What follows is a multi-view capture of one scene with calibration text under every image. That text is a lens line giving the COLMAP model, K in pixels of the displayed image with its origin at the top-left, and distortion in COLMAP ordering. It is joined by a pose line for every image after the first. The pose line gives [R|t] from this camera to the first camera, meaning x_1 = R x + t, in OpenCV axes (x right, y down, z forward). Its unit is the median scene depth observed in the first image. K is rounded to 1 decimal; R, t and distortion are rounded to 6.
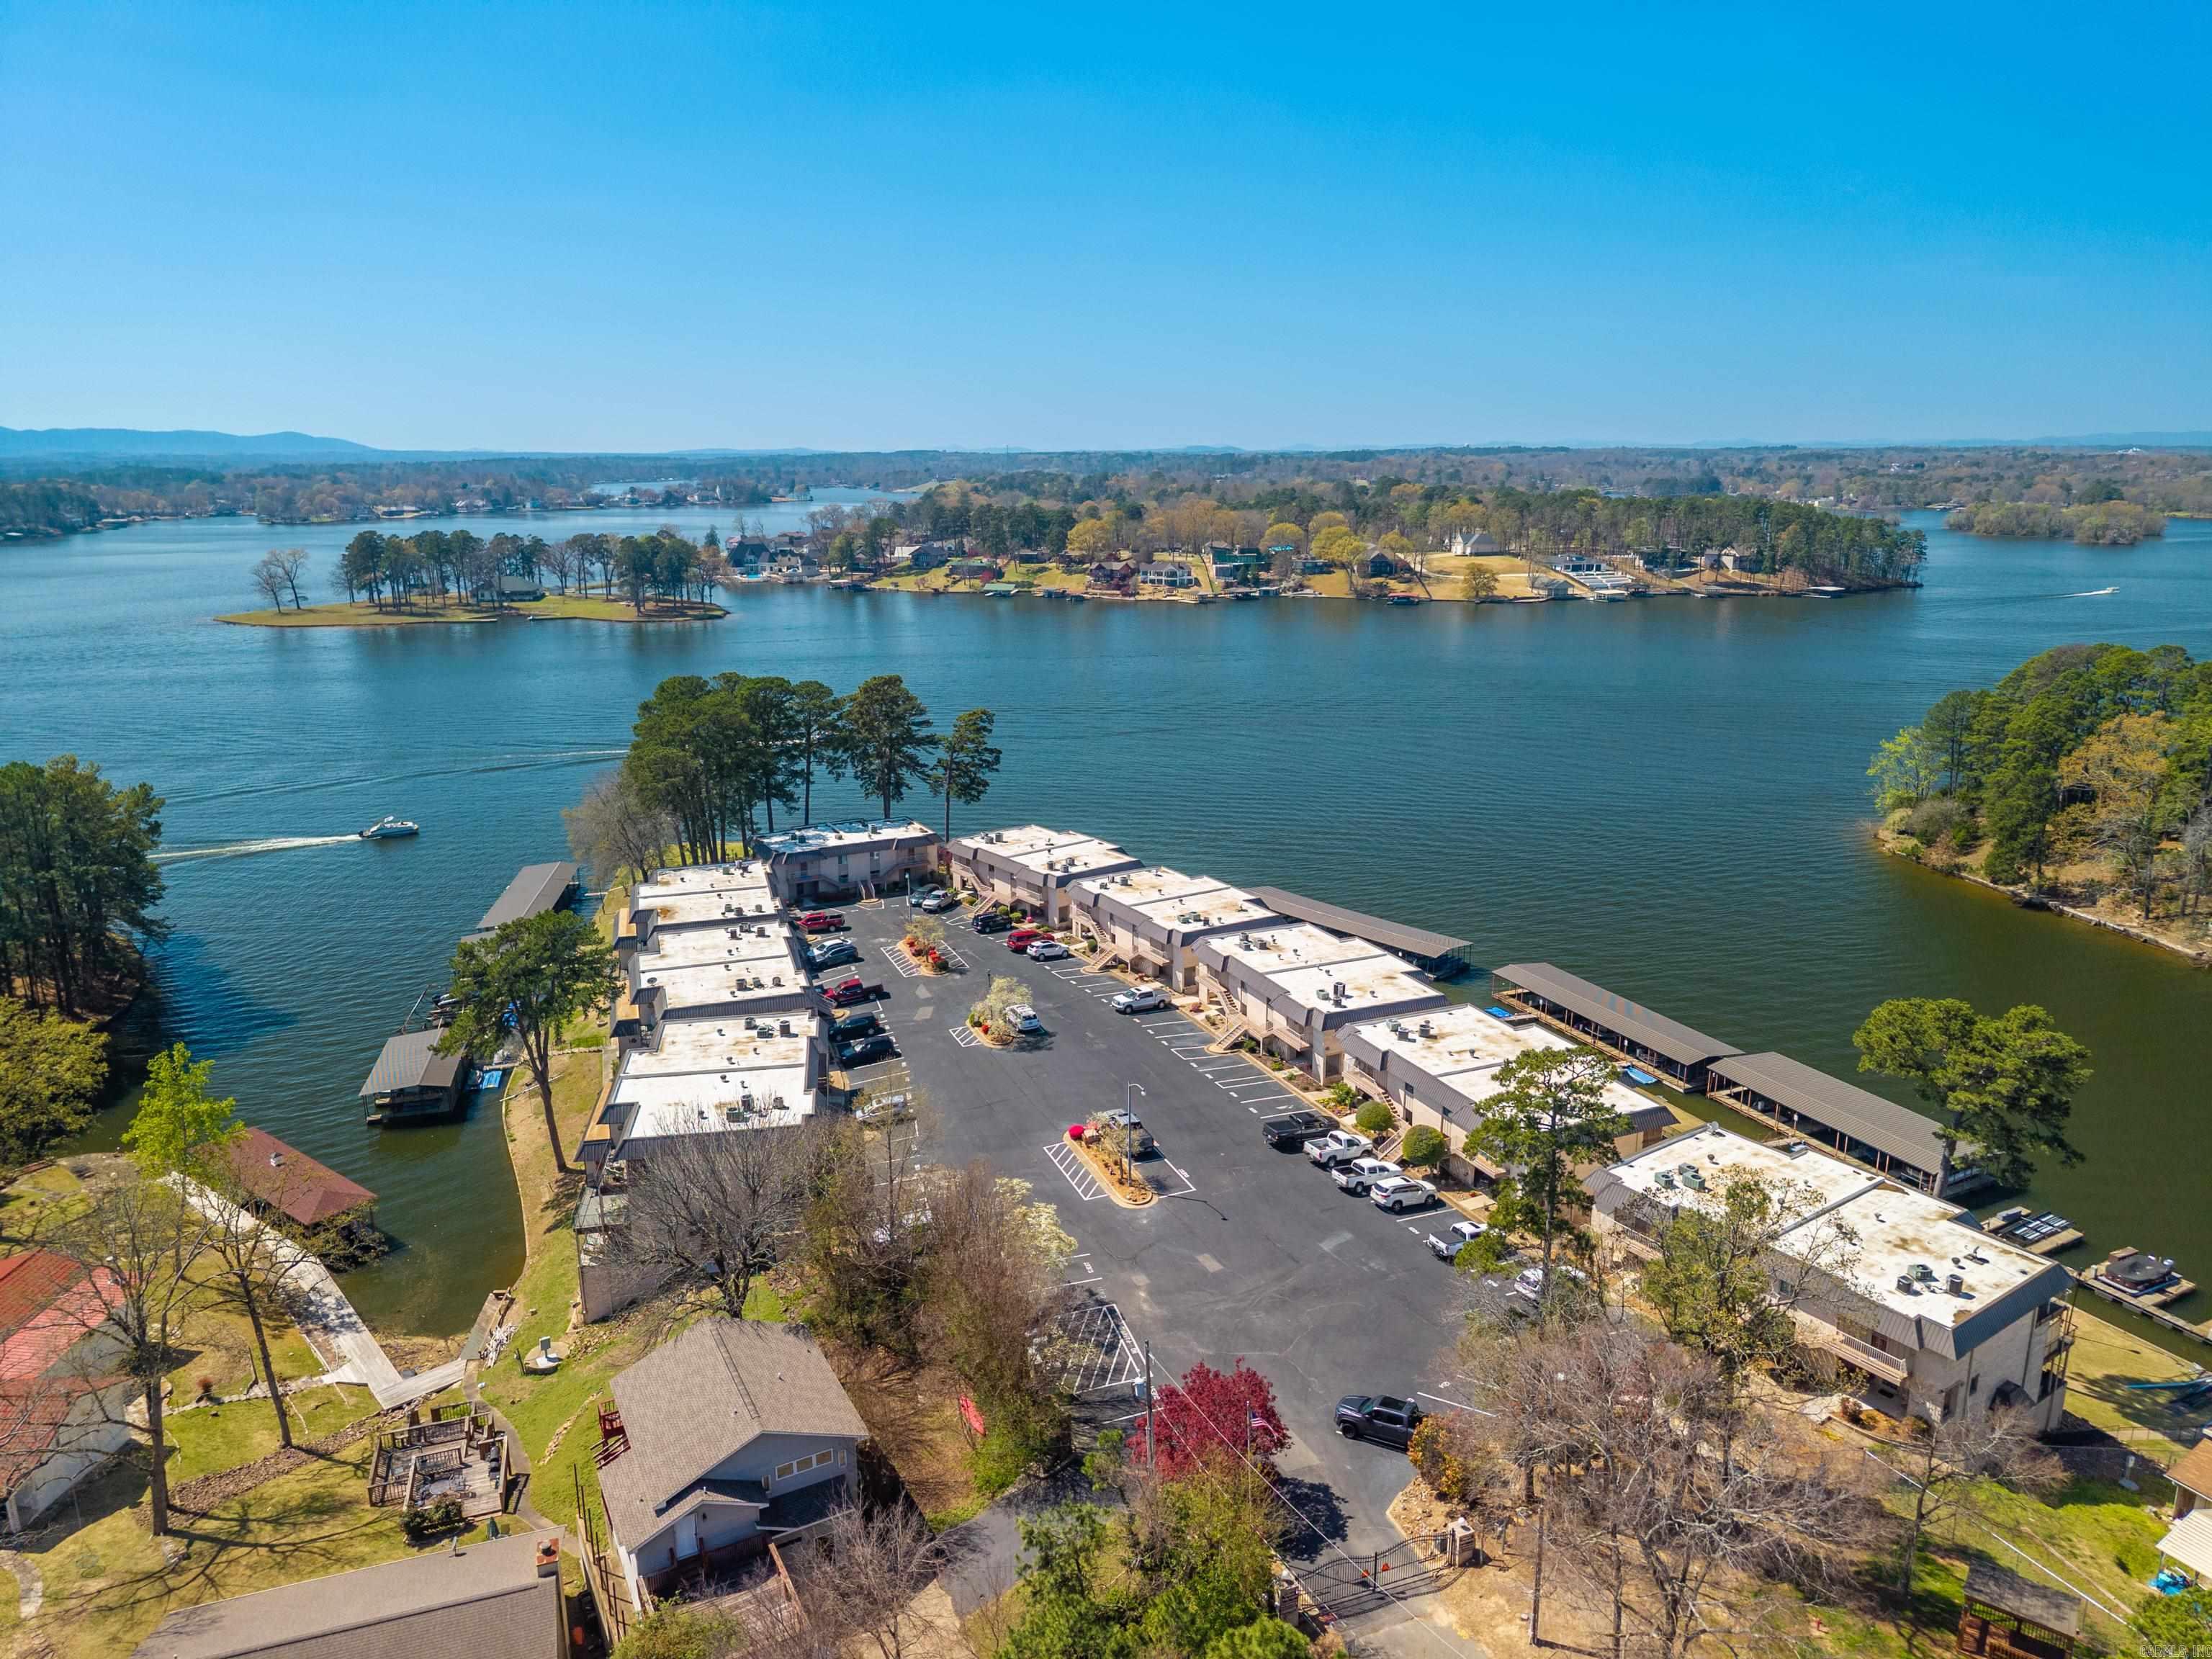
lens RADIAL K [[1481.4, 0, 1106.0], [0, 1481.4, 829.5], [0, 0, 1]] dist [0.000486, -0.001042]
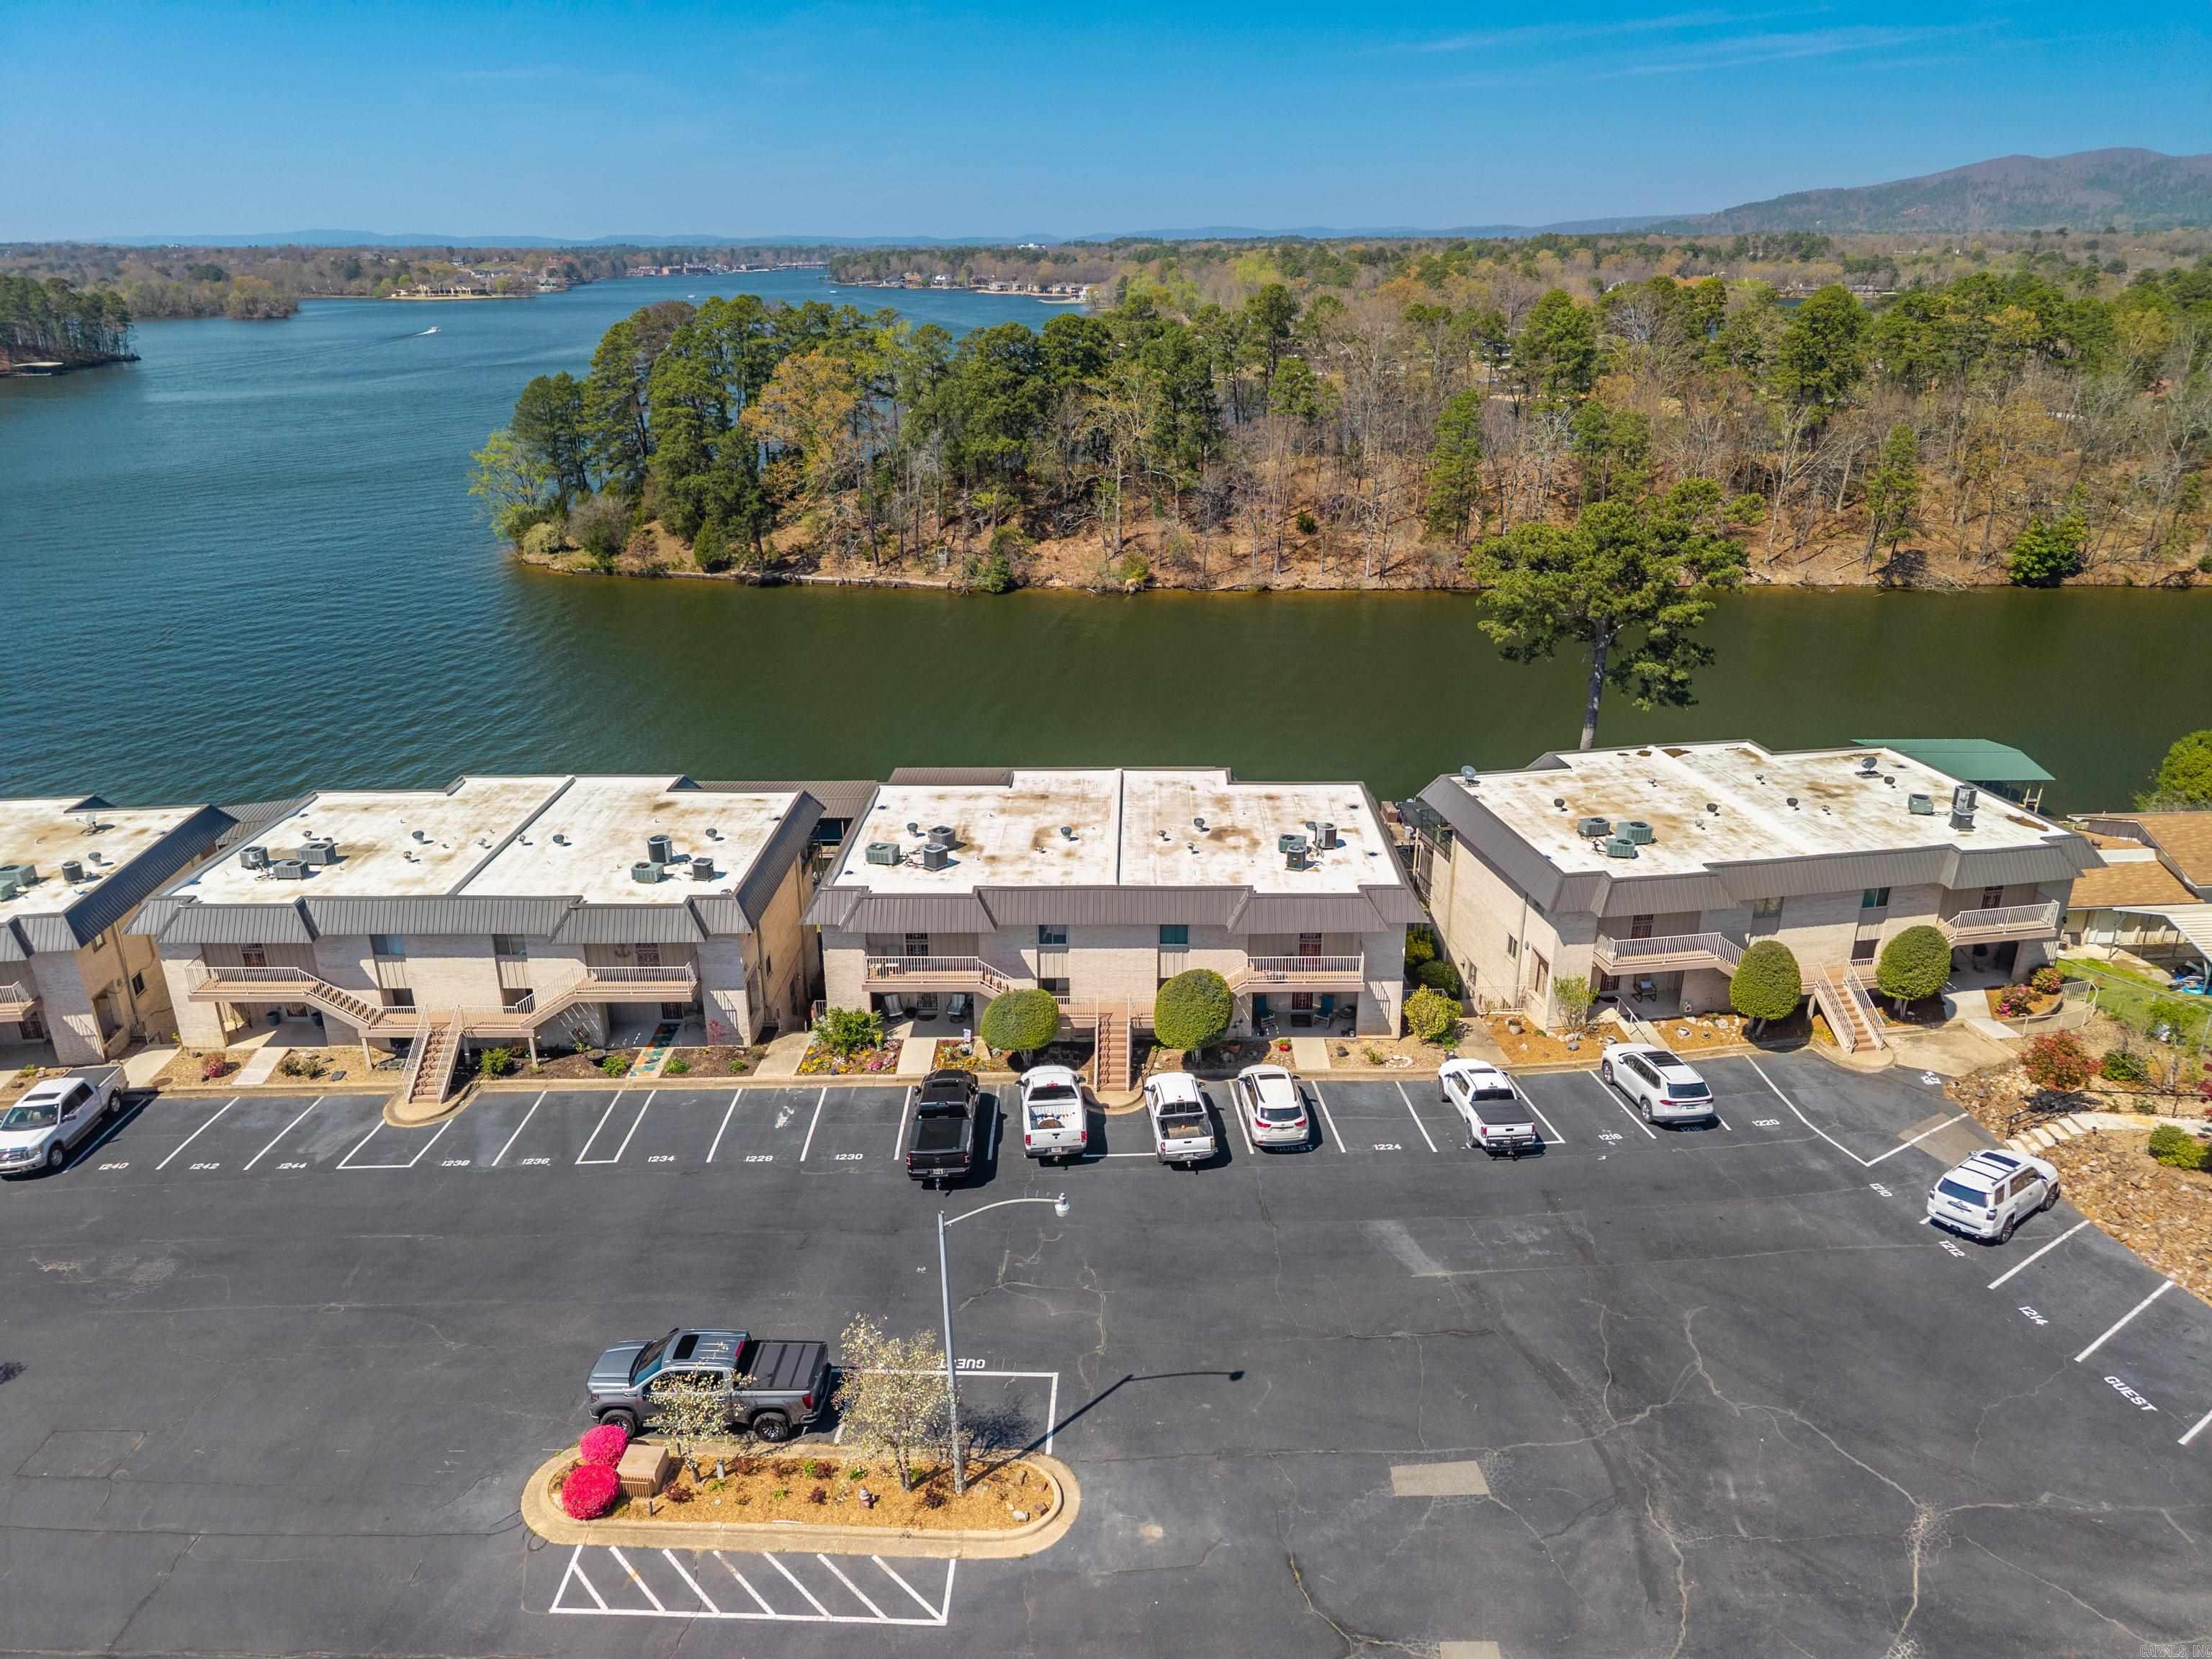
lens RADIAL K [[1481.4, 0, 1106.0], [0, 1481.4, 829.5], [0, 0, 1]] dist [0.000486, -0.001042]
pose [[0.409069, -0.330041, 0.850726, -0.101740], [0.232457, 0.939232, 0.252601, 0.011558], [-0.882398, 0.094426, 0.460931, 0.397483]]
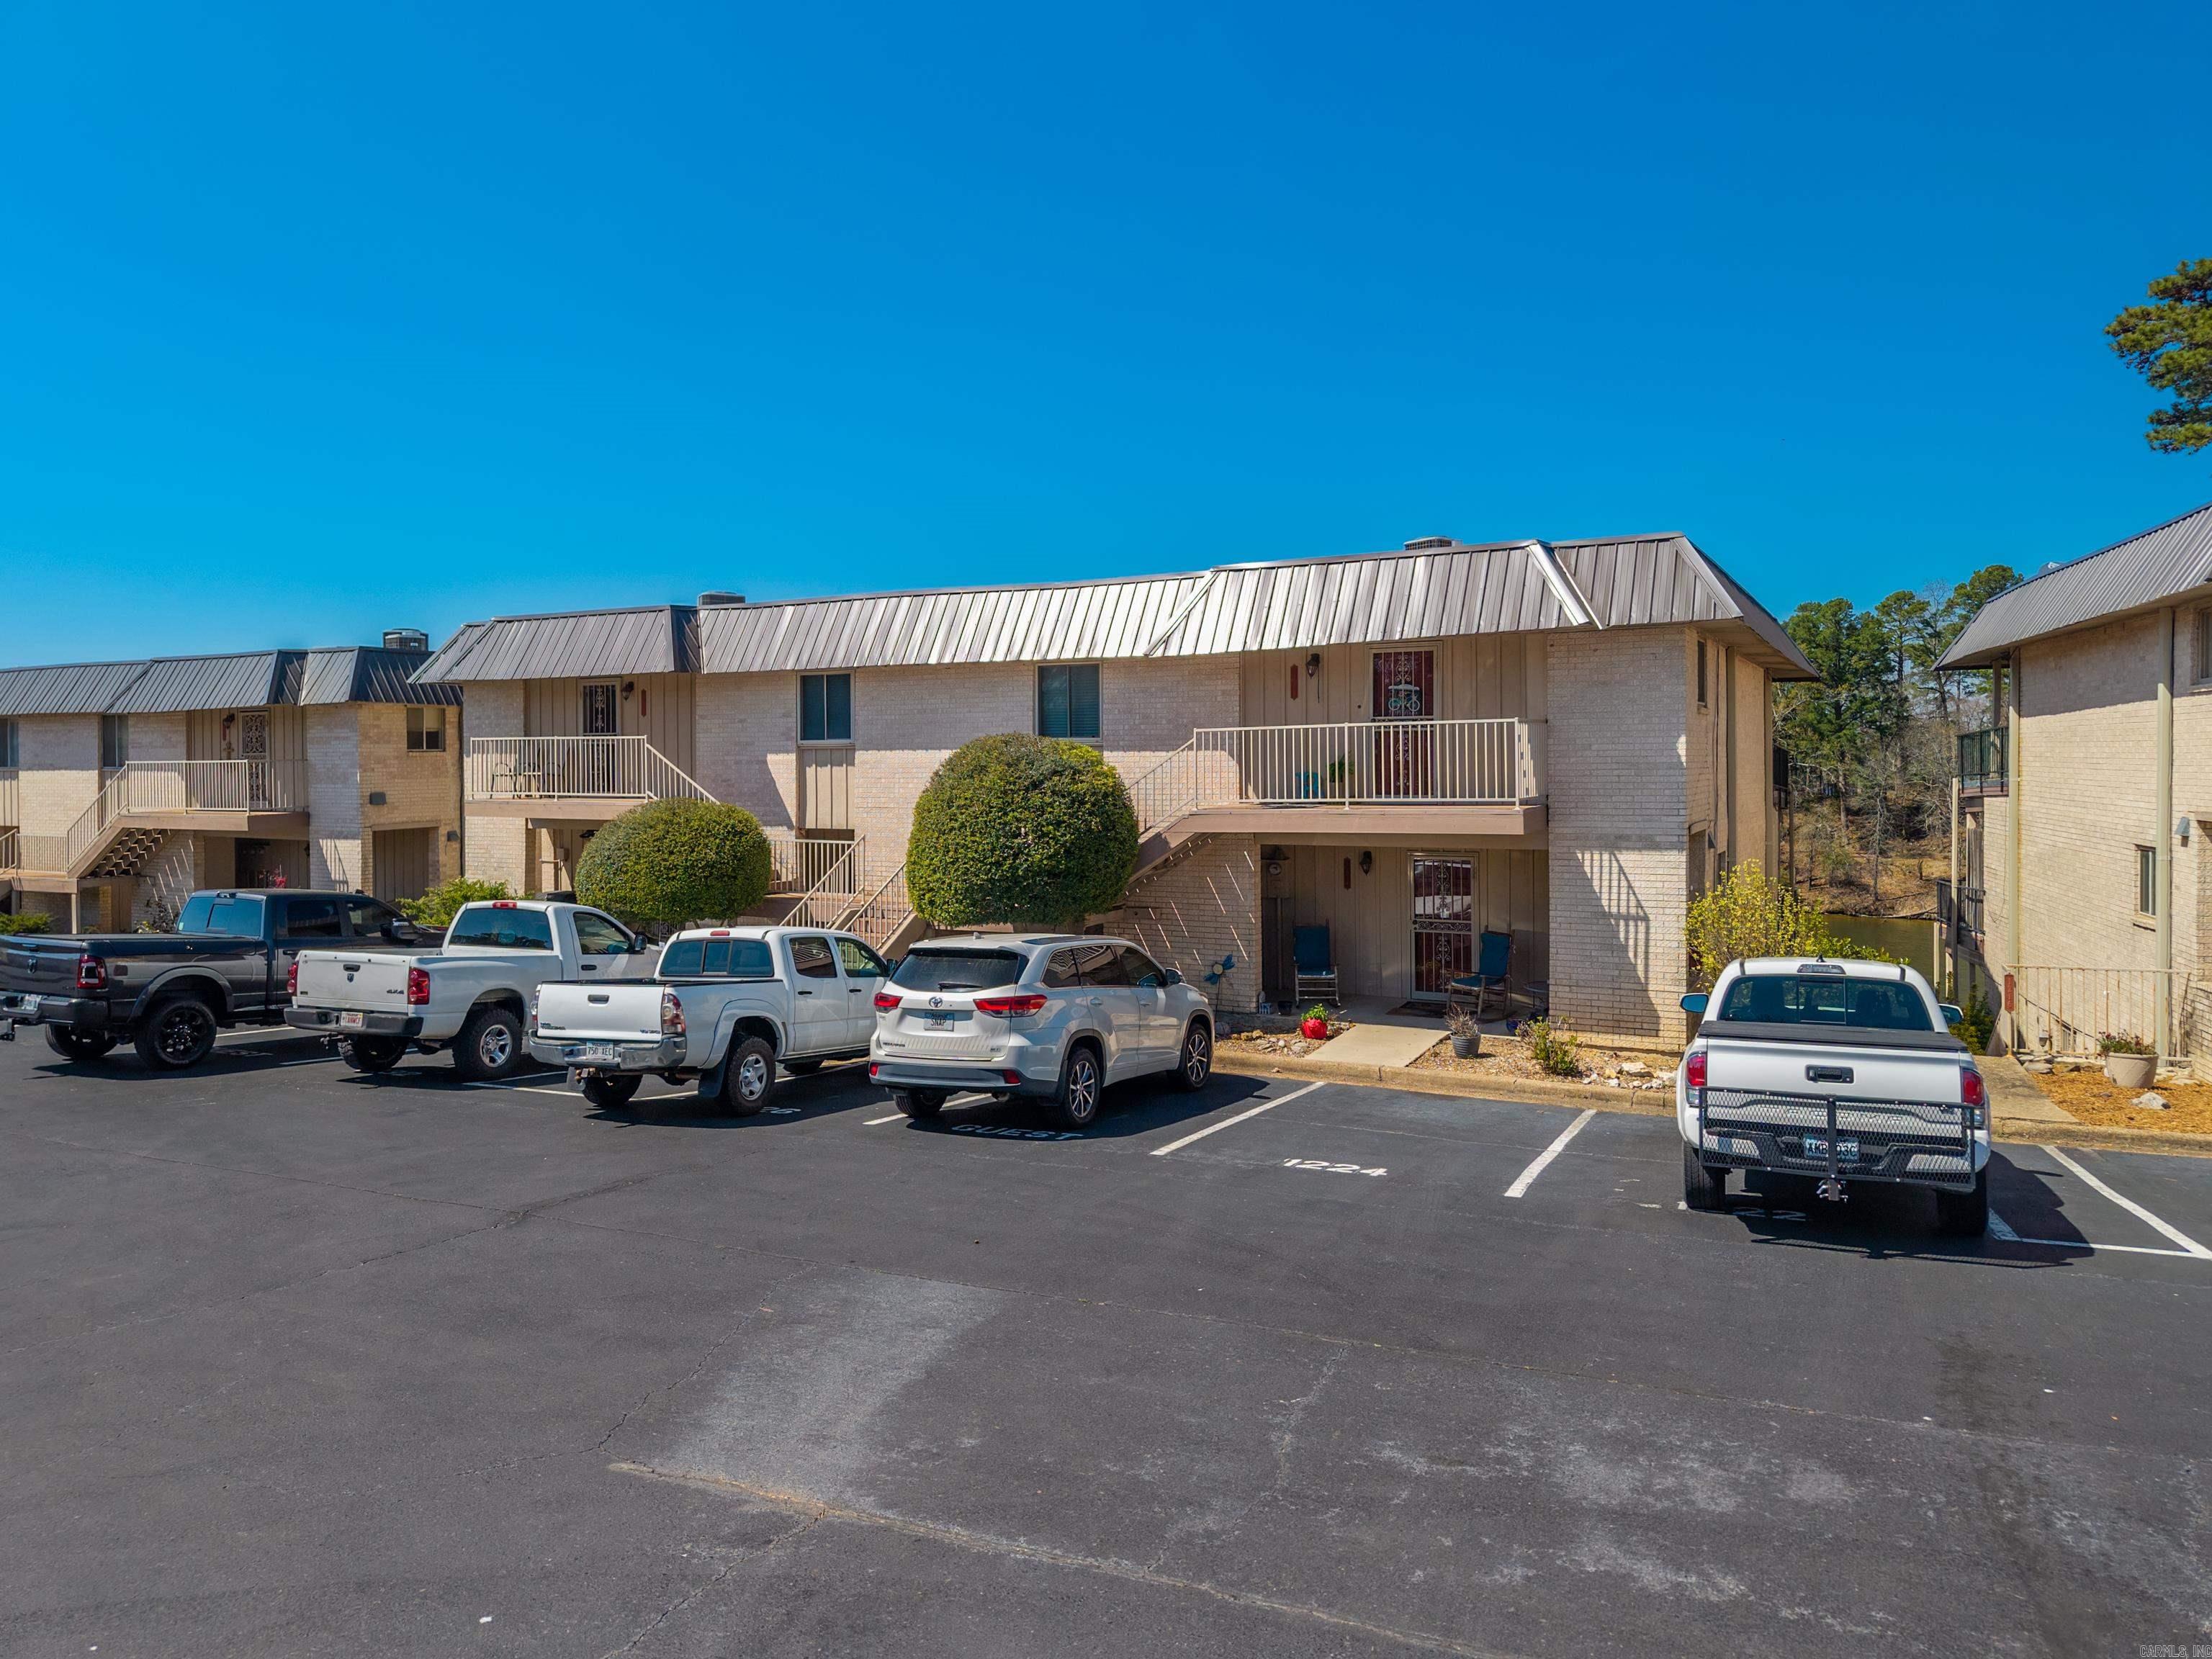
lens RADIAL K [[1481.4, 0, 1106.0], [0, 1481.4, 829.5], [0, 0, 1]] dist [0.000486, -0.001042]
pose [[0.795074, -0.017281, 0.606267, 0.047416], [0.155030, 0.972178, -0.175599, 0.116999], [-0.586365, 0.233603, 0.775632, 0.426505]]
